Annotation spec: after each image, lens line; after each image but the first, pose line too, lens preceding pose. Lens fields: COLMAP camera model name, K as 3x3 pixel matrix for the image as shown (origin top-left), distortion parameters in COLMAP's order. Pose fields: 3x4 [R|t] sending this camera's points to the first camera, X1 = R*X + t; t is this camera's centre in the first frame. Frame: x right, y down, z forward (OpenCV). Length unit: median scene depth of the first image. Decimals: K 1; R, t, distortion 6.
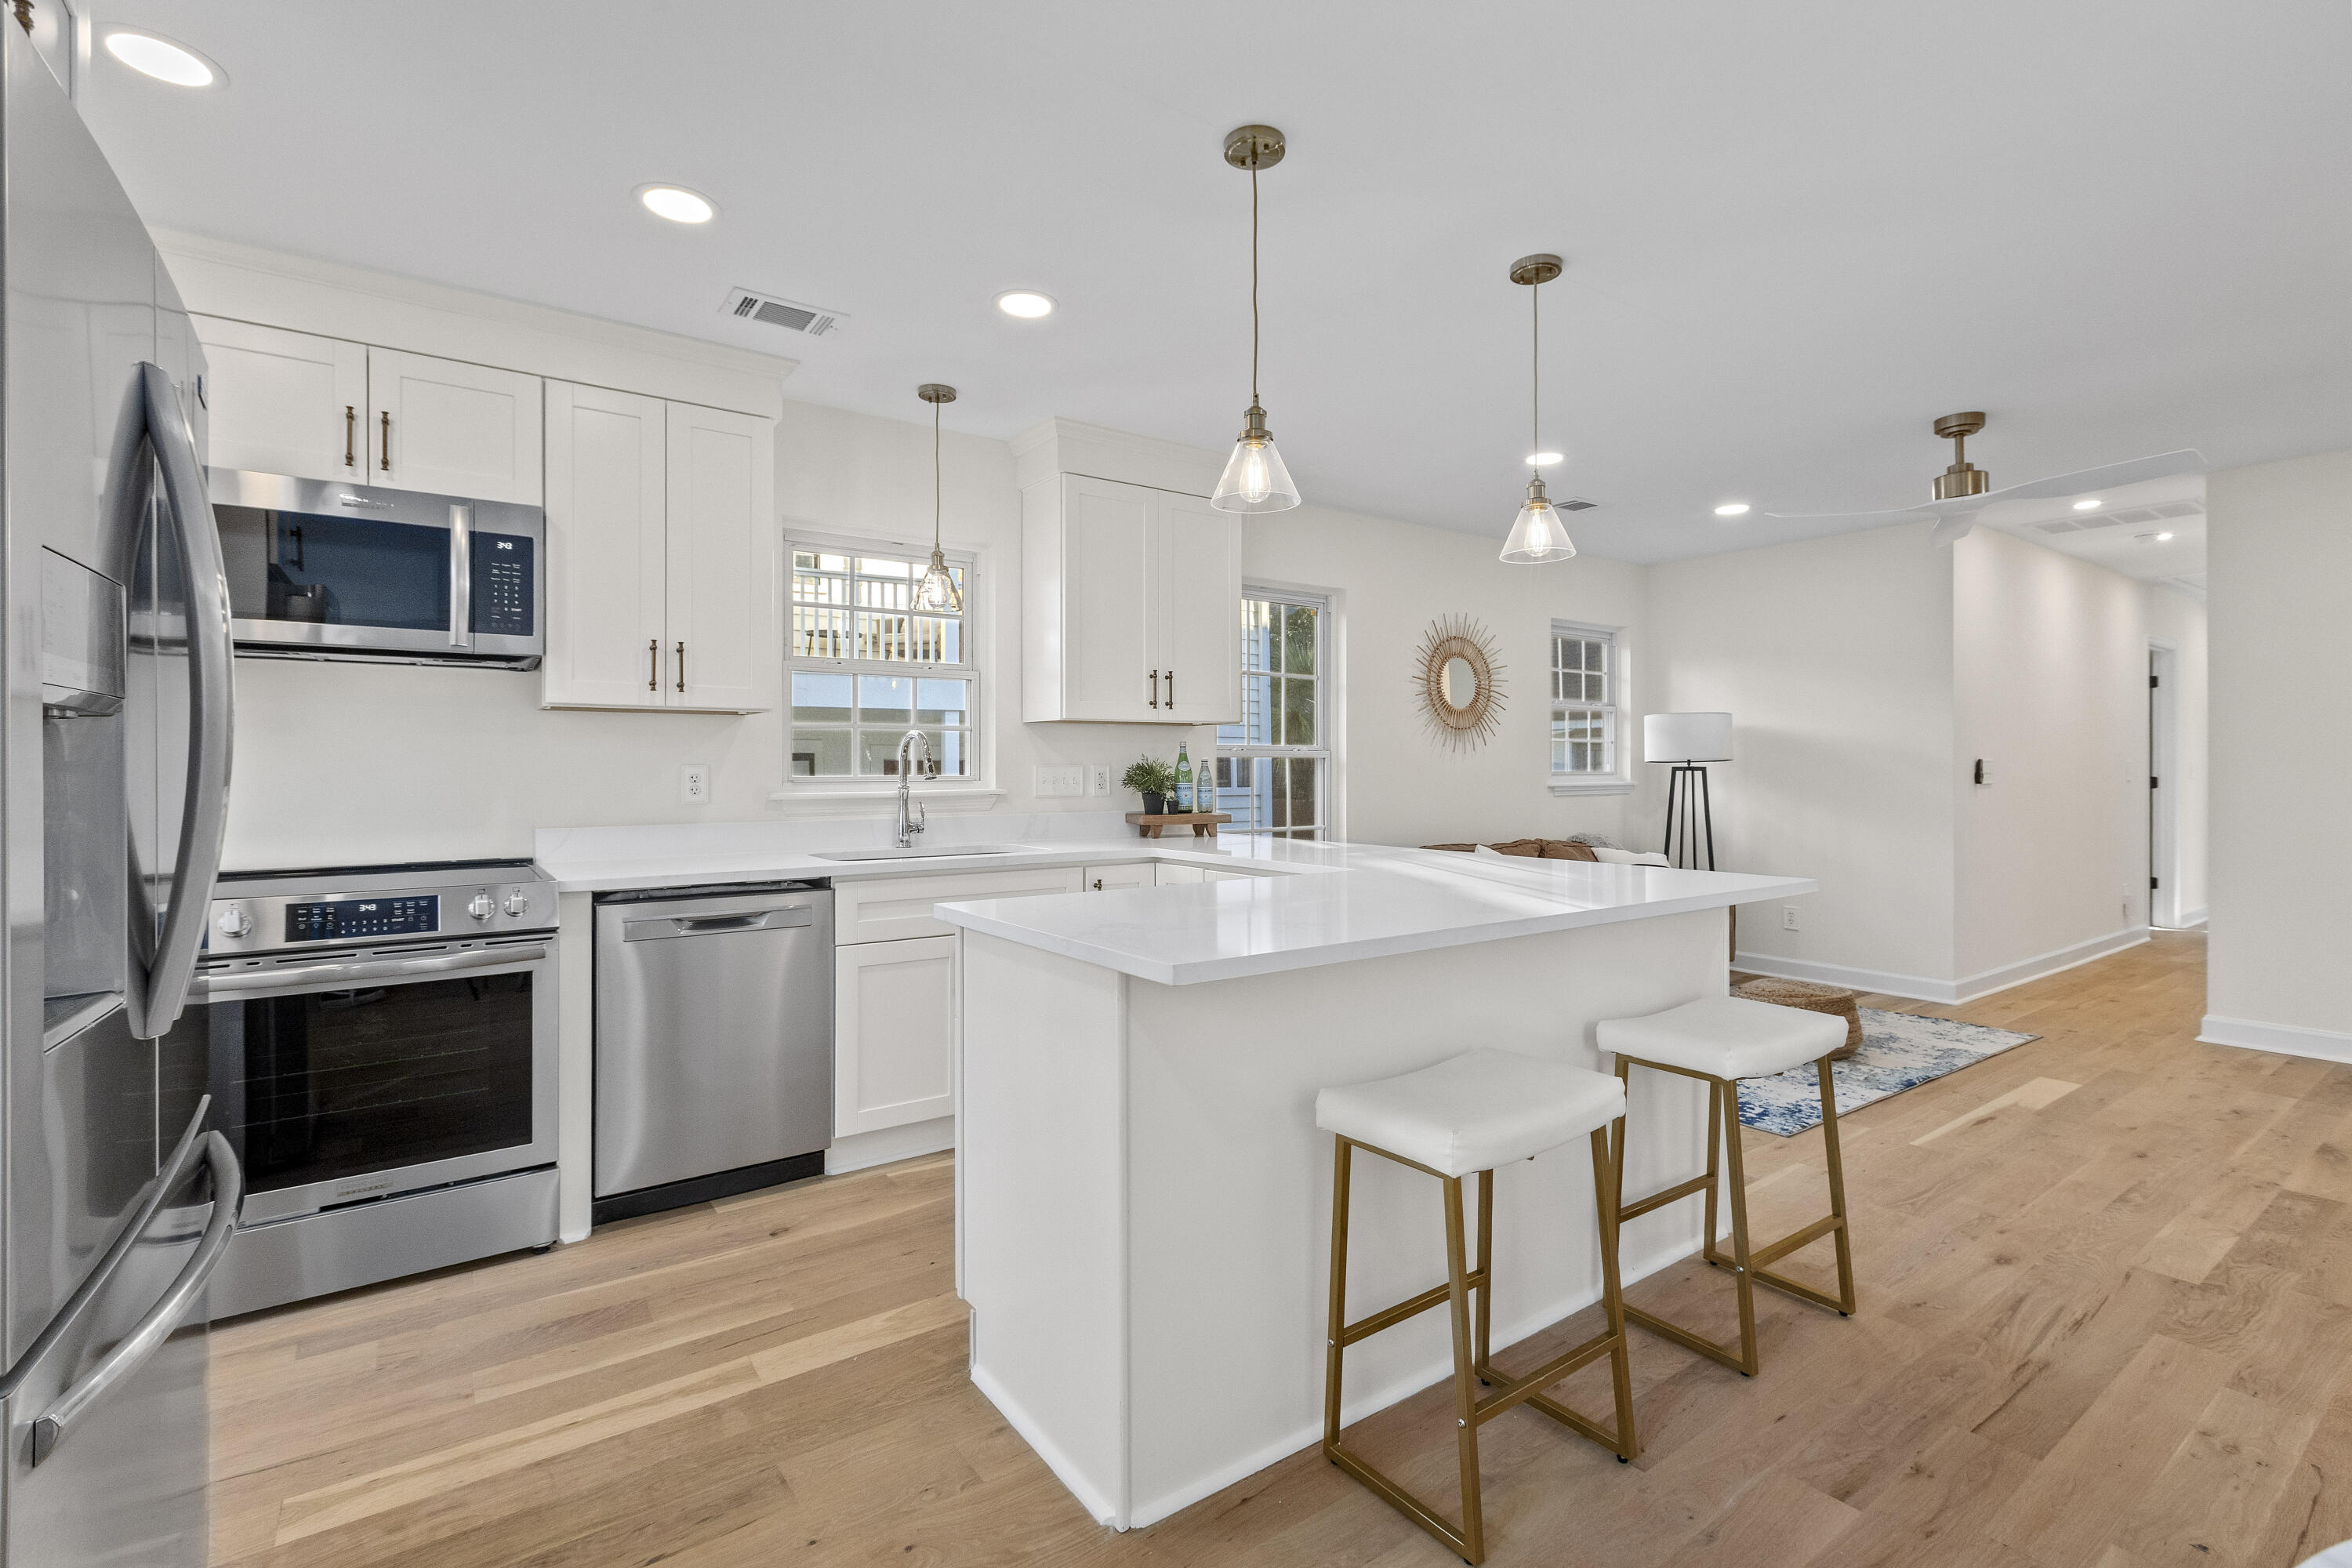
lens RADIAL K [[1066.4, 0, 1175.0], [0, 1066.4, 766.8], [0, 0, 1]] dist [0.000599, -0.000303]
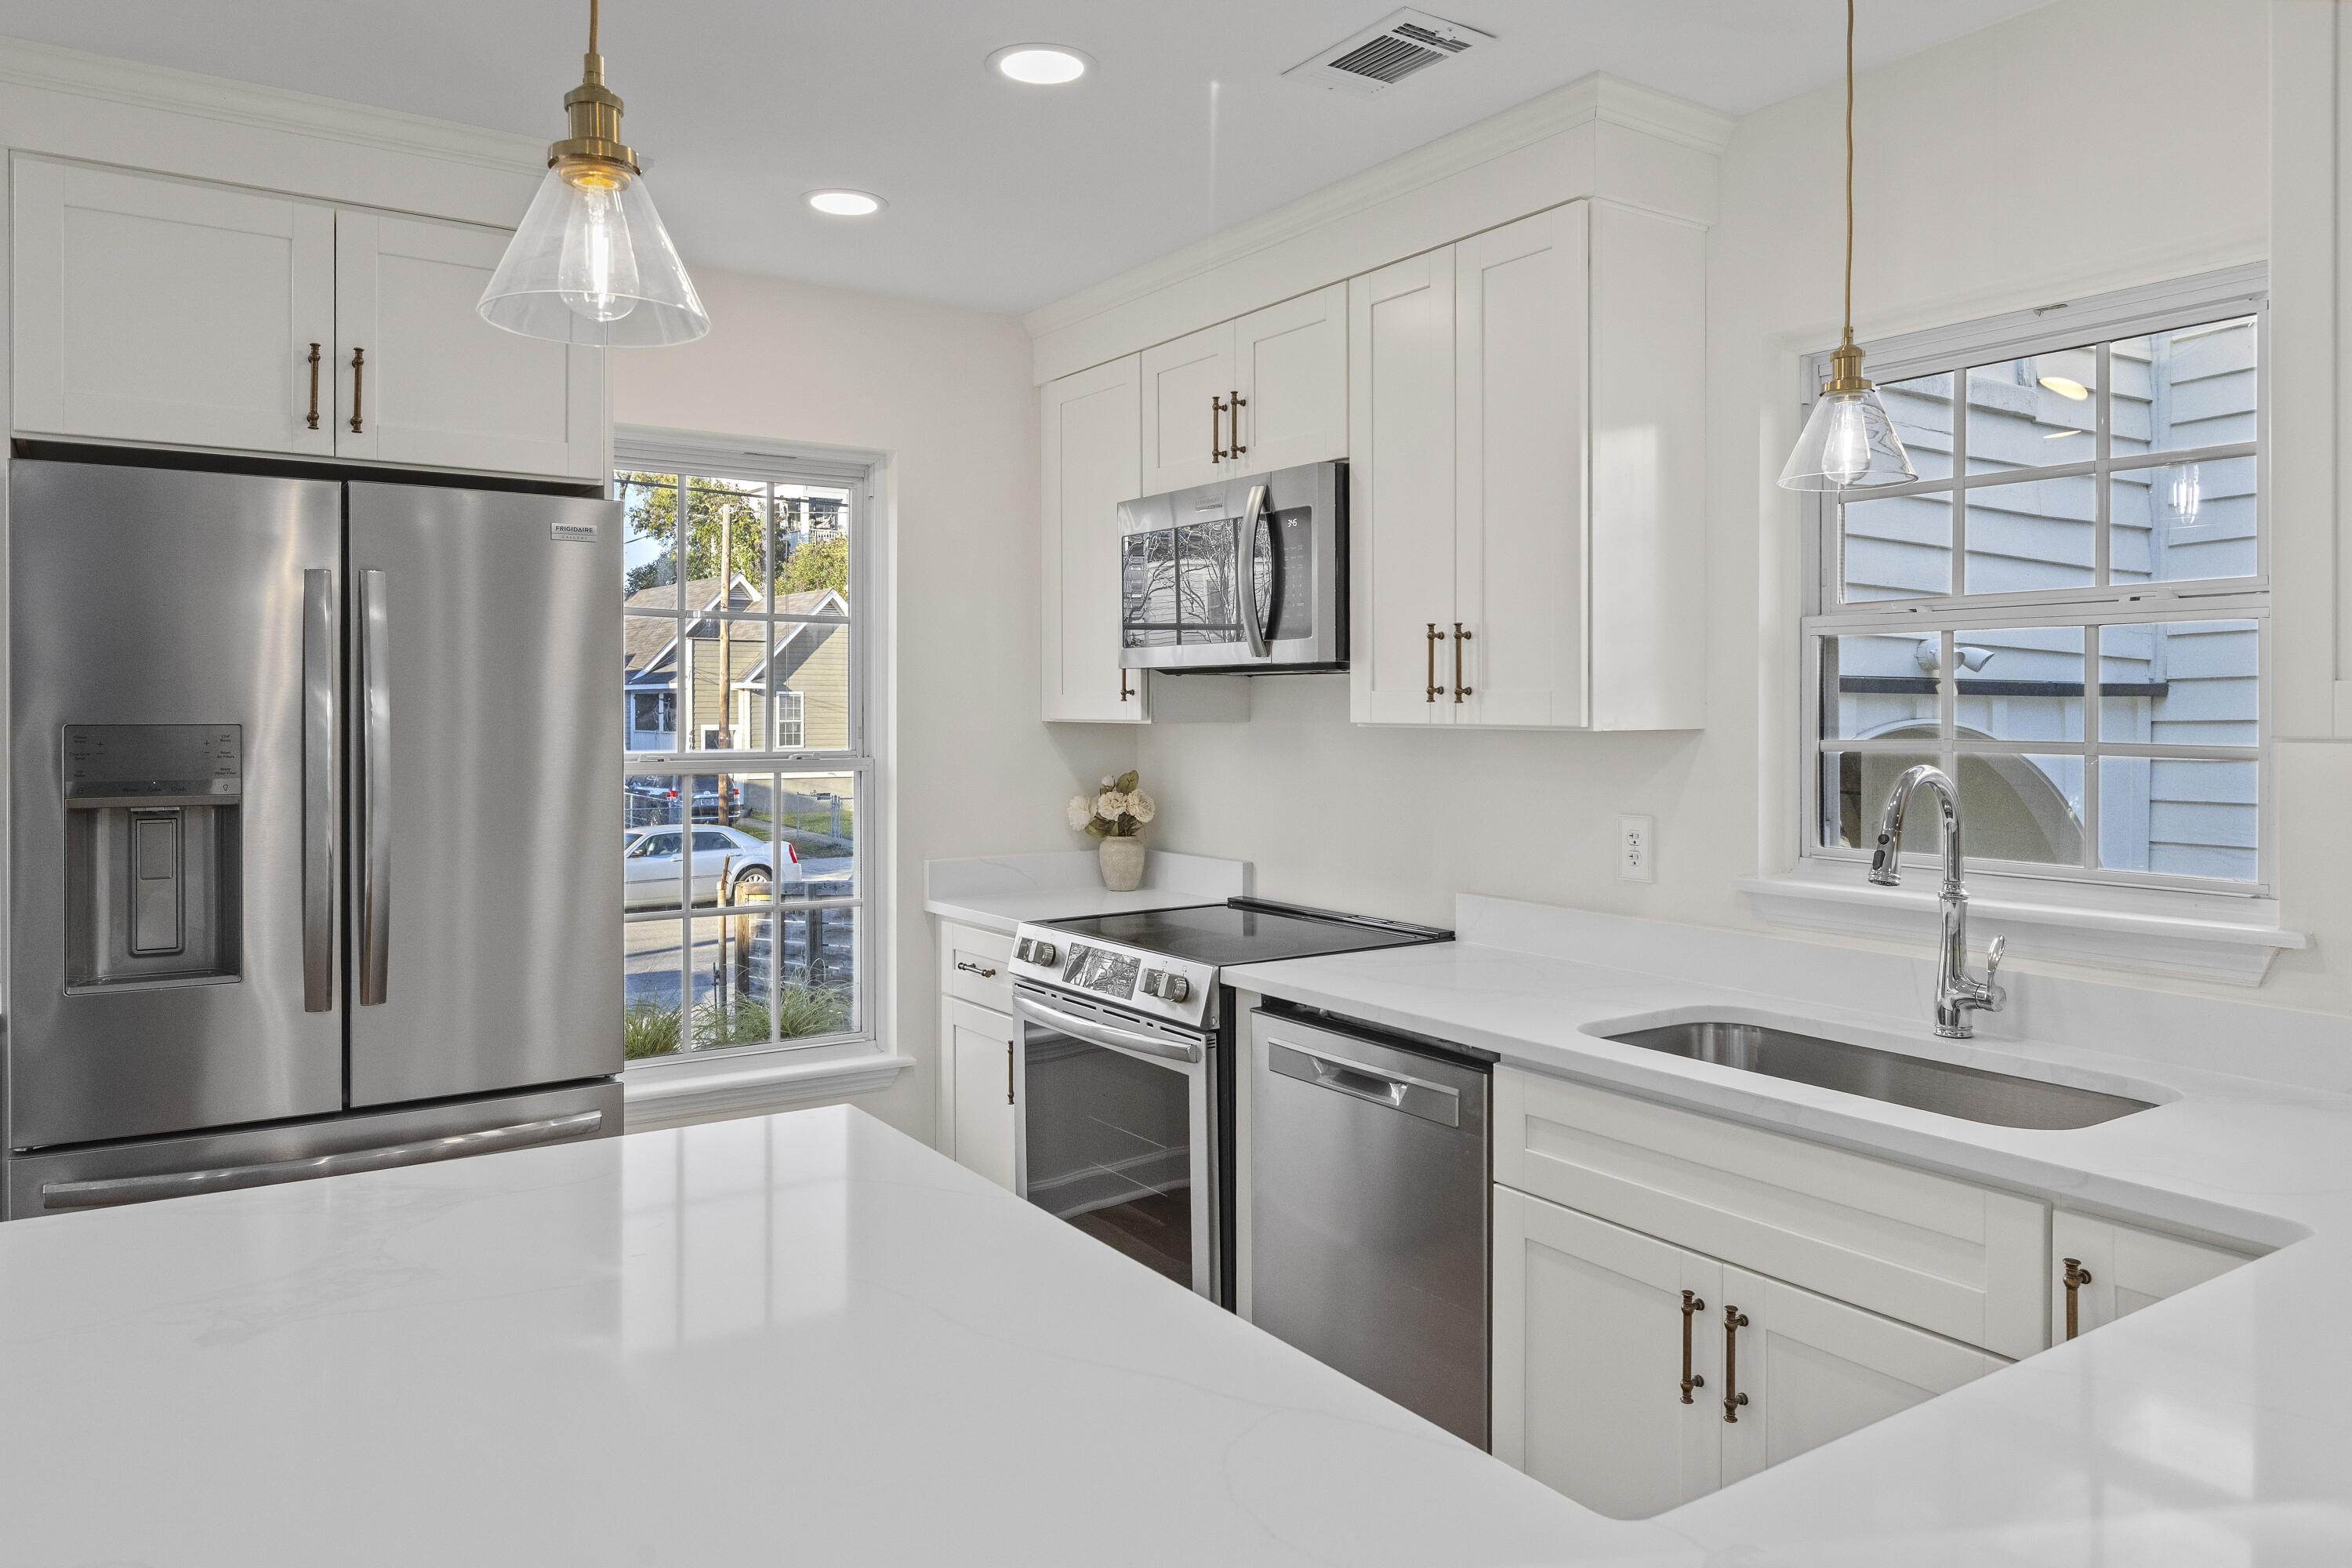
lens RADIAL K [[1571.1, 0, 1161.0], [0, 1571.1, 713.7], [0, 0, 1]] dist [0.003495, 0.000174]
pose [[-0.031587, 0.005584, -0.999485, 0.394066], [-0.000928, 0.999984, 0.005616, -0.058343], [0.999501, 0.001105, -0.031582, 0.722492]]
